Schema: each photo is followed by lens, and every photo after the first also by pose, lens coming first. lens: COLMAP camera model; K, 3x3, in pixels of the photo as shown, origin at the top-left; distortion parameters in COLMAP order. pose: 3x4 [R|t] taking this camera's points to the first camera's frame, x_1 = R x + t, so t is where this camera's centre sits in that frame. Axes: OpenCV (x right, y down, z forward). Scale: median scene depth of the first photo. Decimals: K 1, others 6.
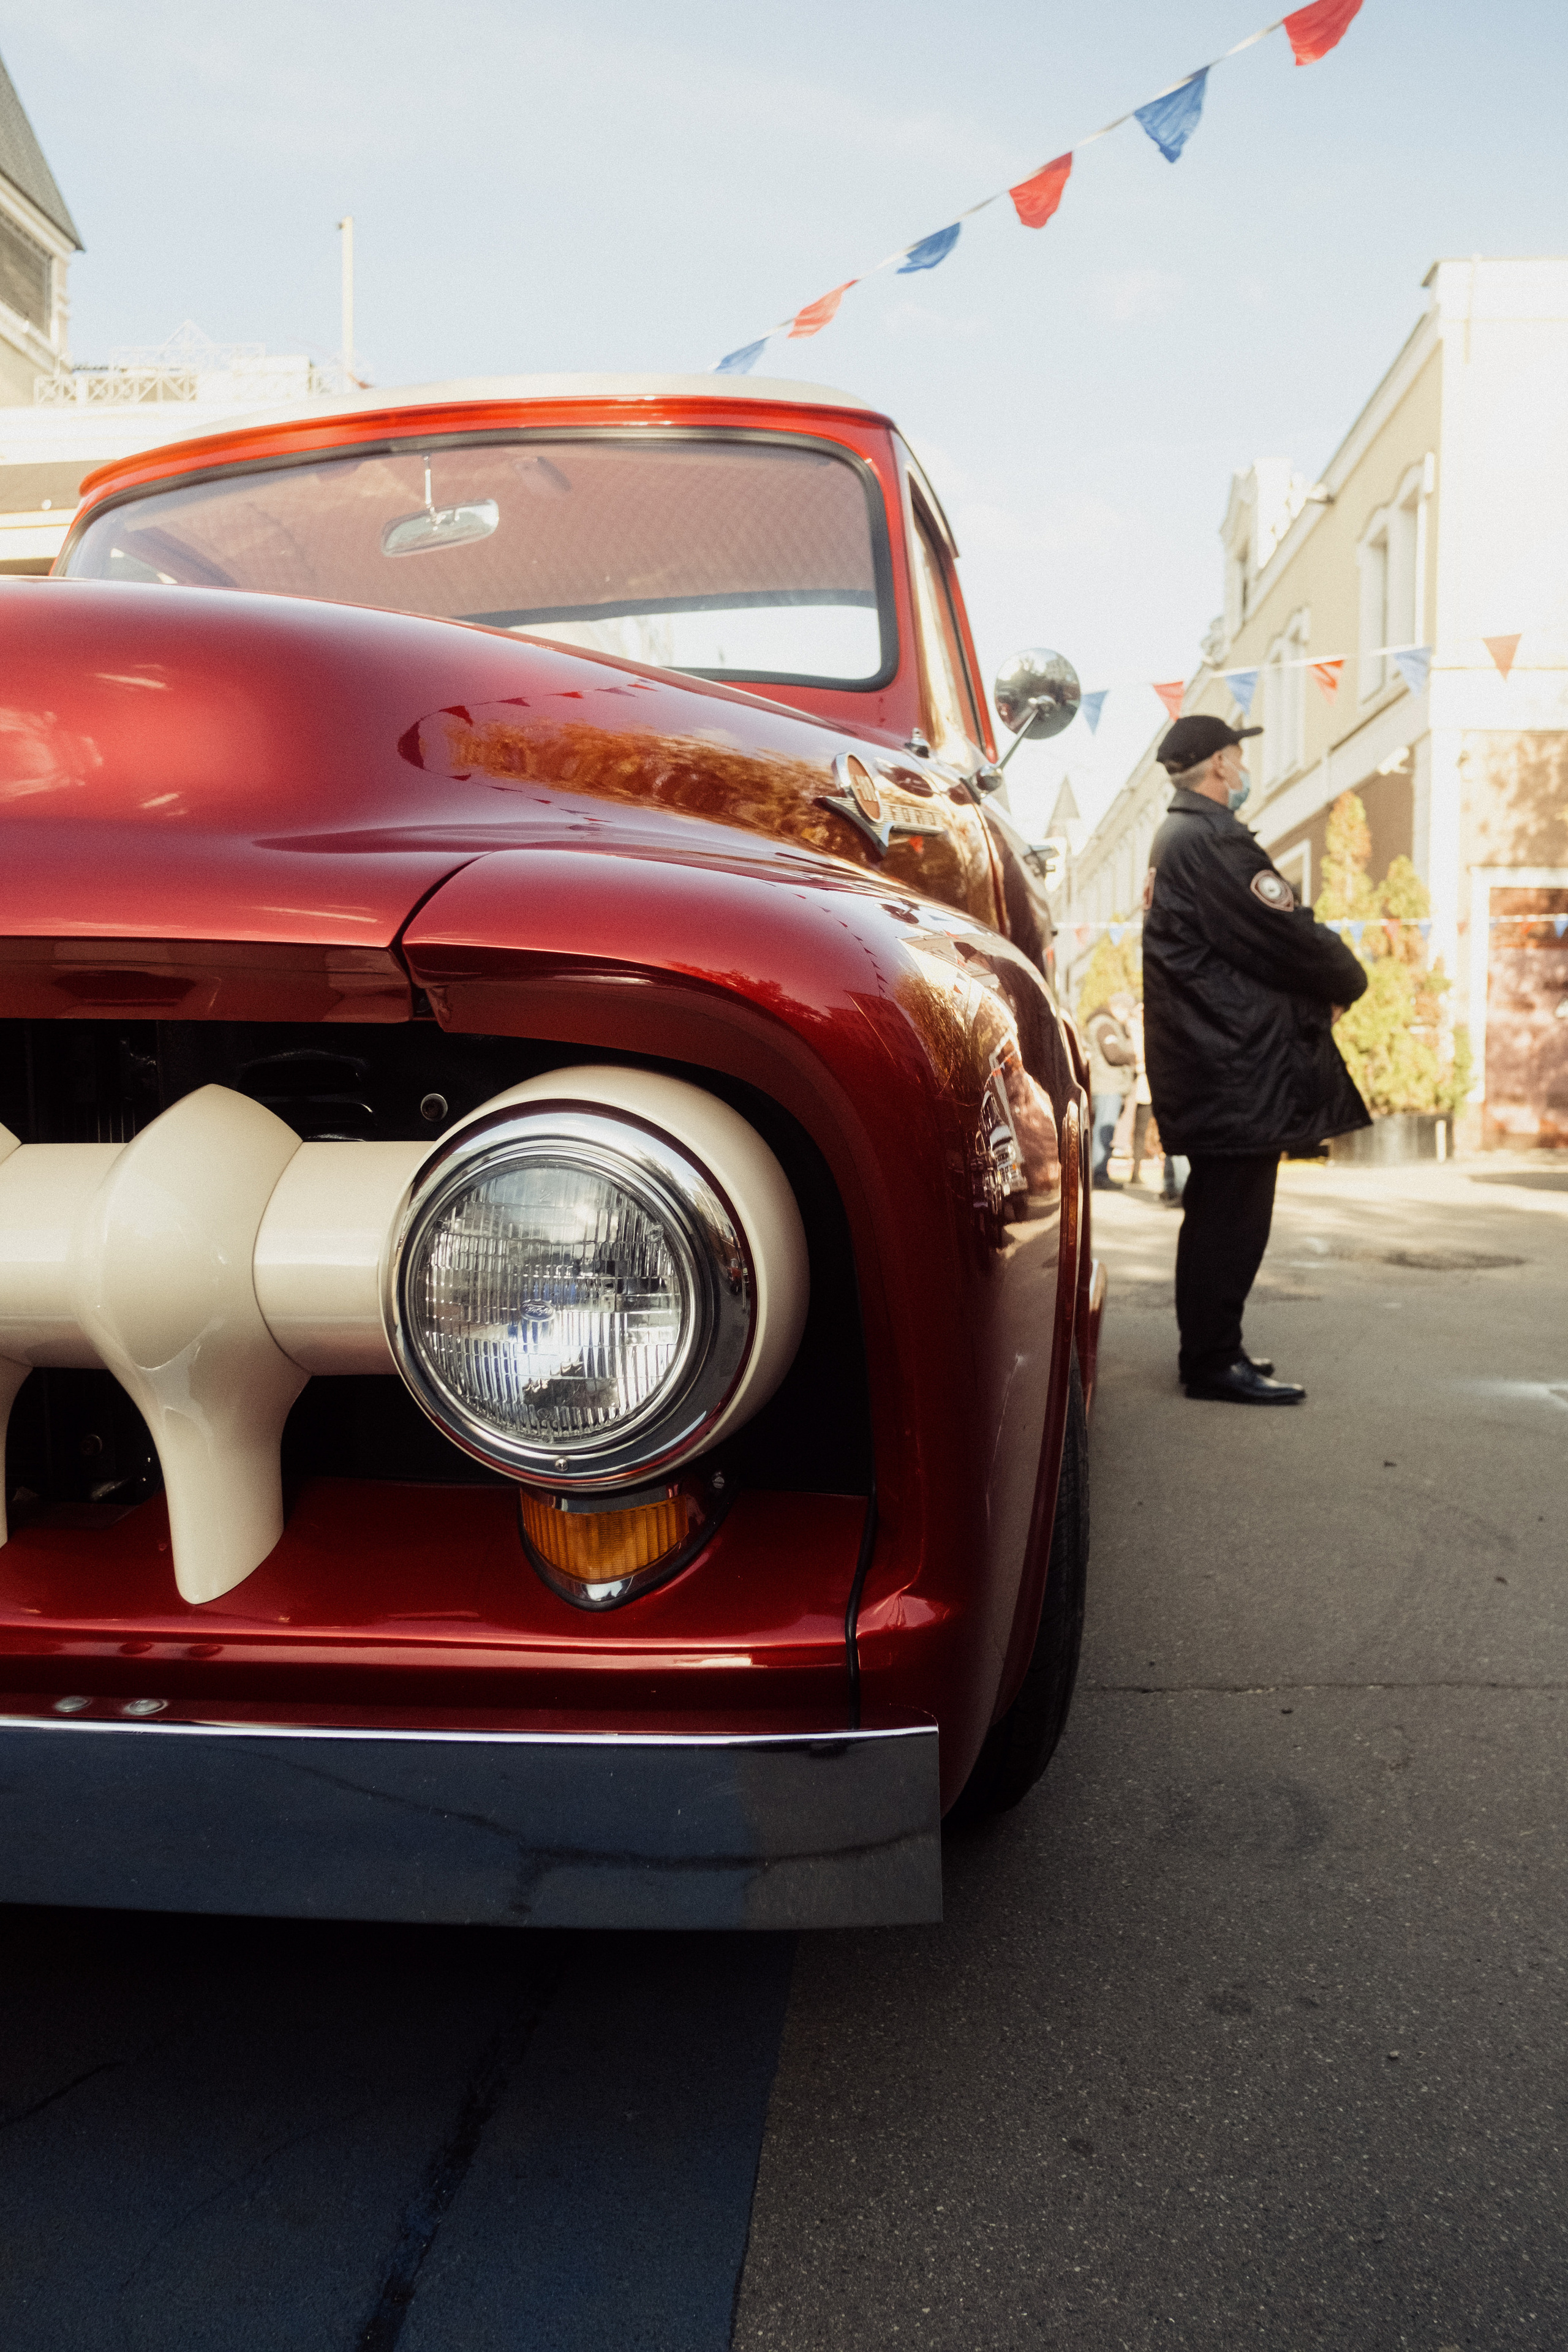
lens RADIAL K [[1905.3, 0, 780.5], [0, 1905.3, 1154.3], [0, 0, 1]] dist [-0.049397, 0.079309]
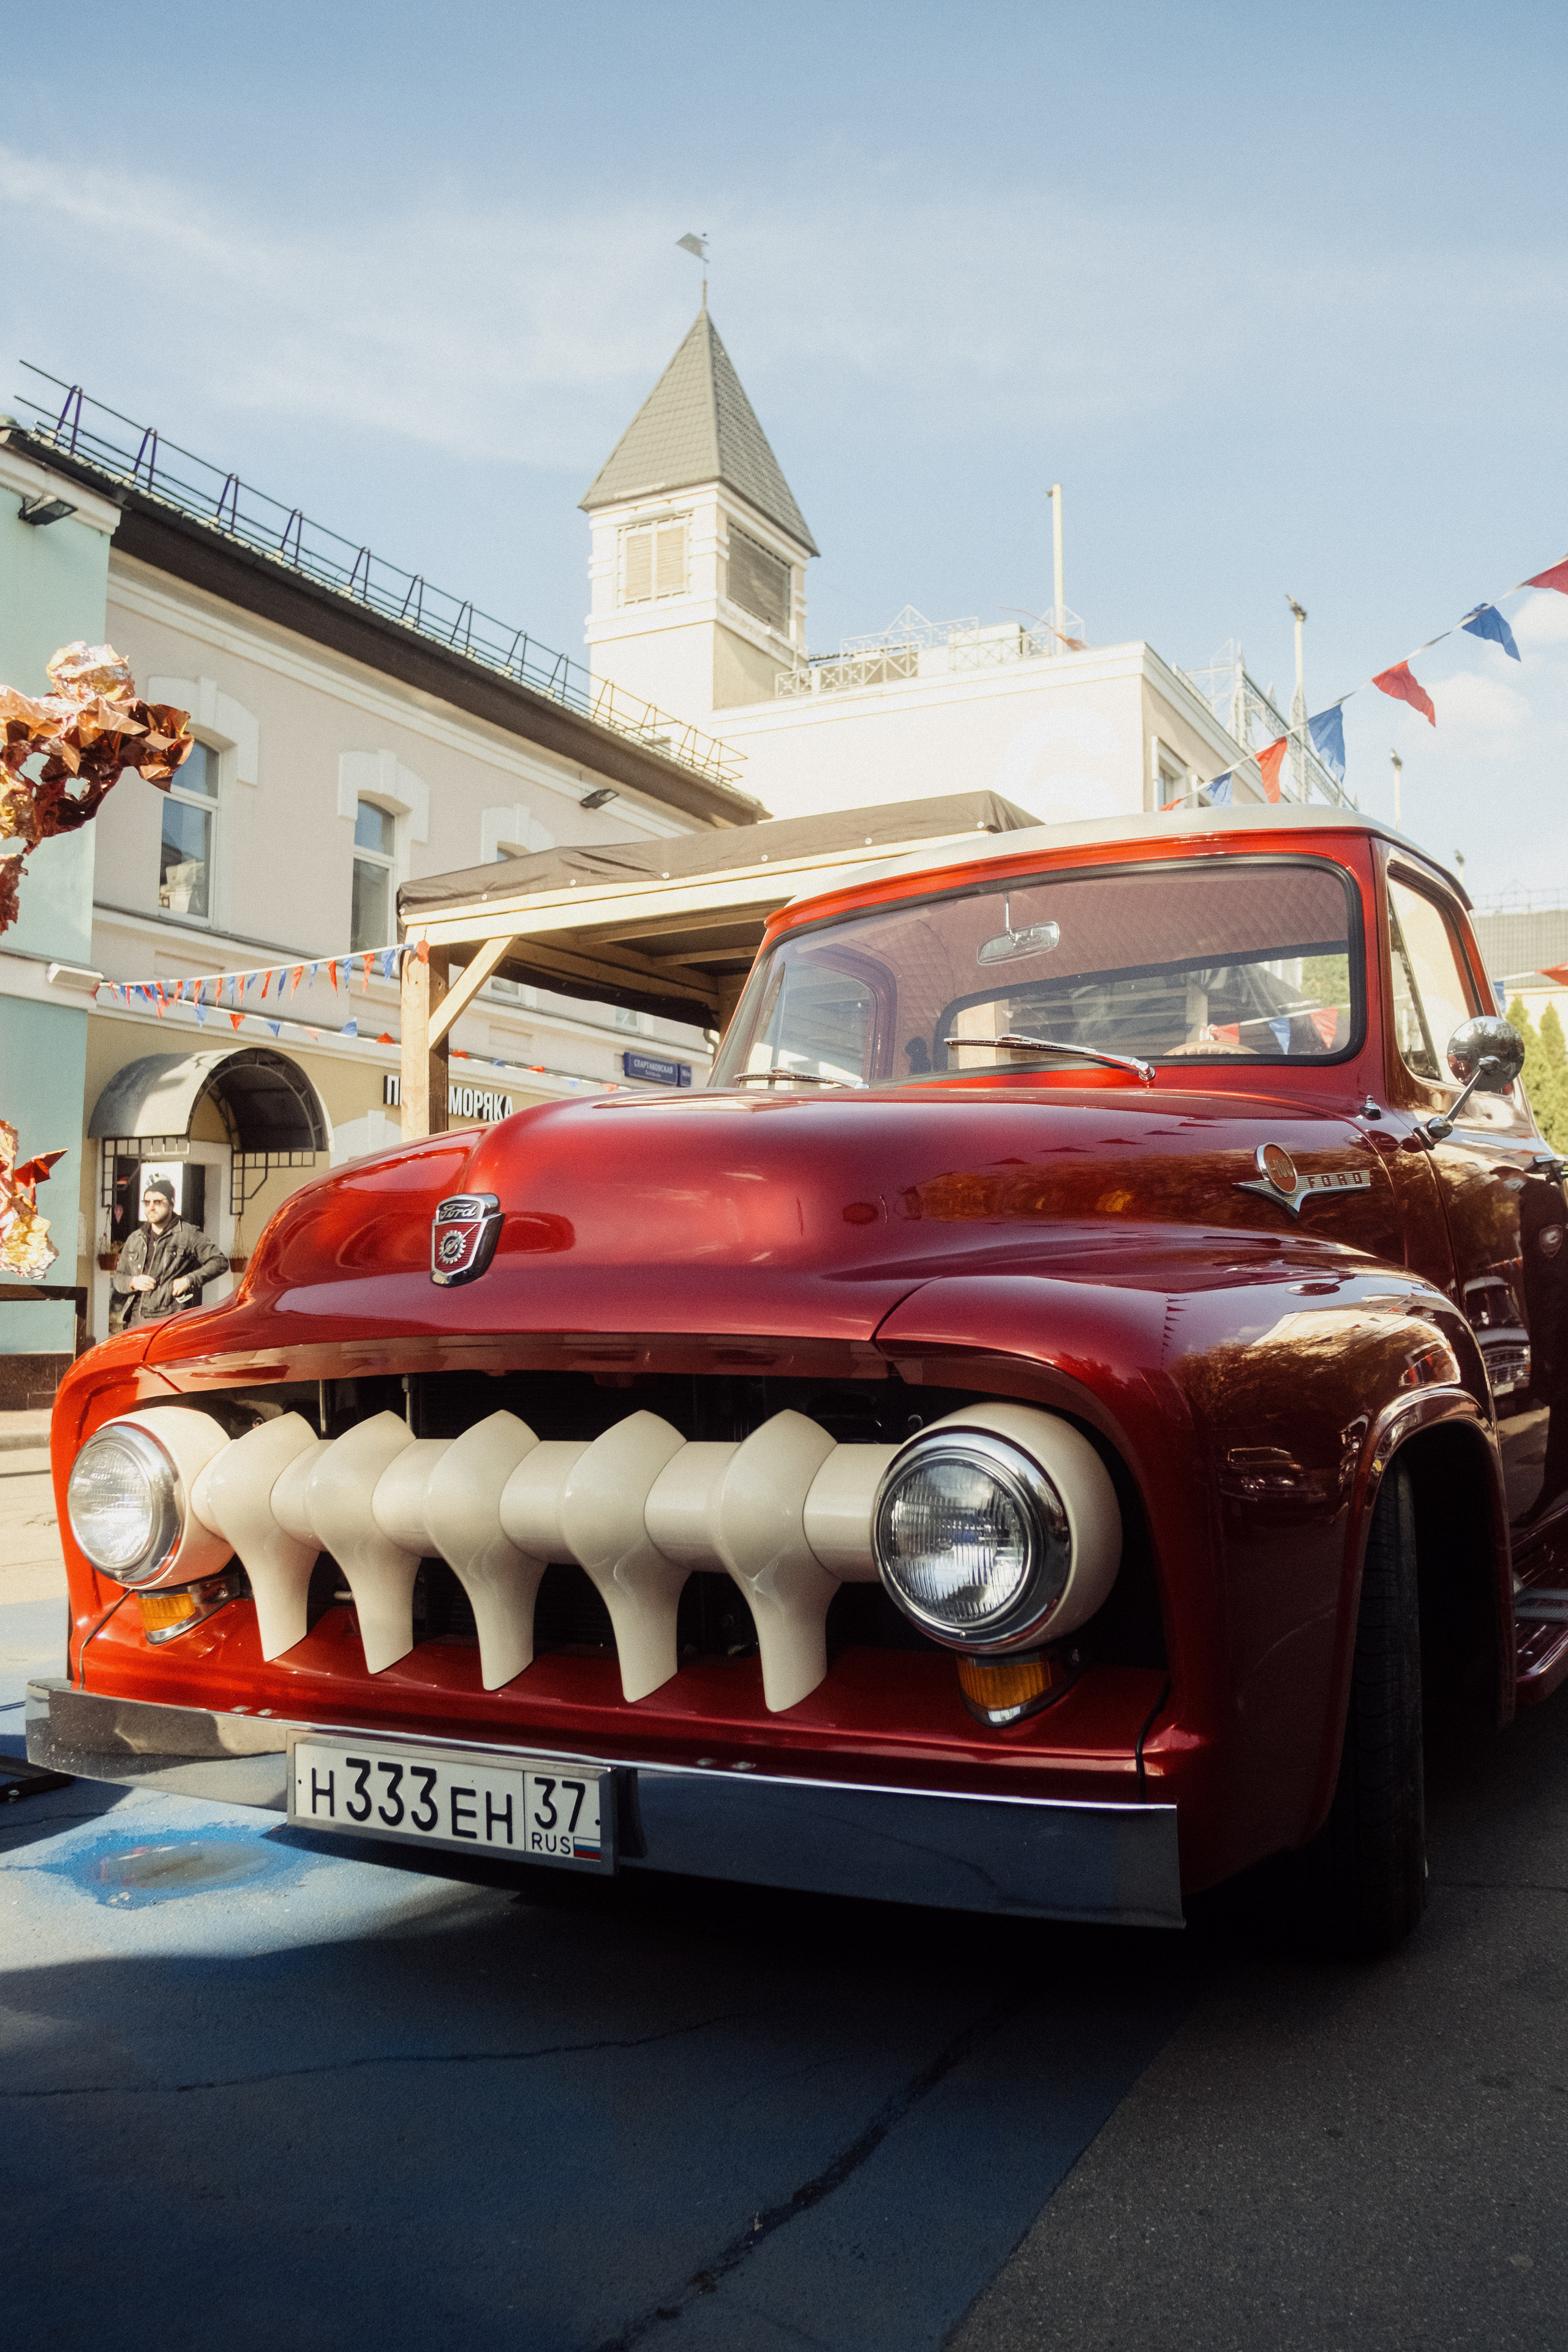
lens RADIAL K [[1905.3, 0, 780.5], [0, 1905.3, 1154.3], [0, 0, 1]] dist [-0.049397, 0.079309]
pose [[0.933099, -0.036092, -0.357805, 0.342470], [-0.008714, 0.992390, -0.122825, -0.056018], [0.359515, 0.117726, 0.925683, -0.678954]]
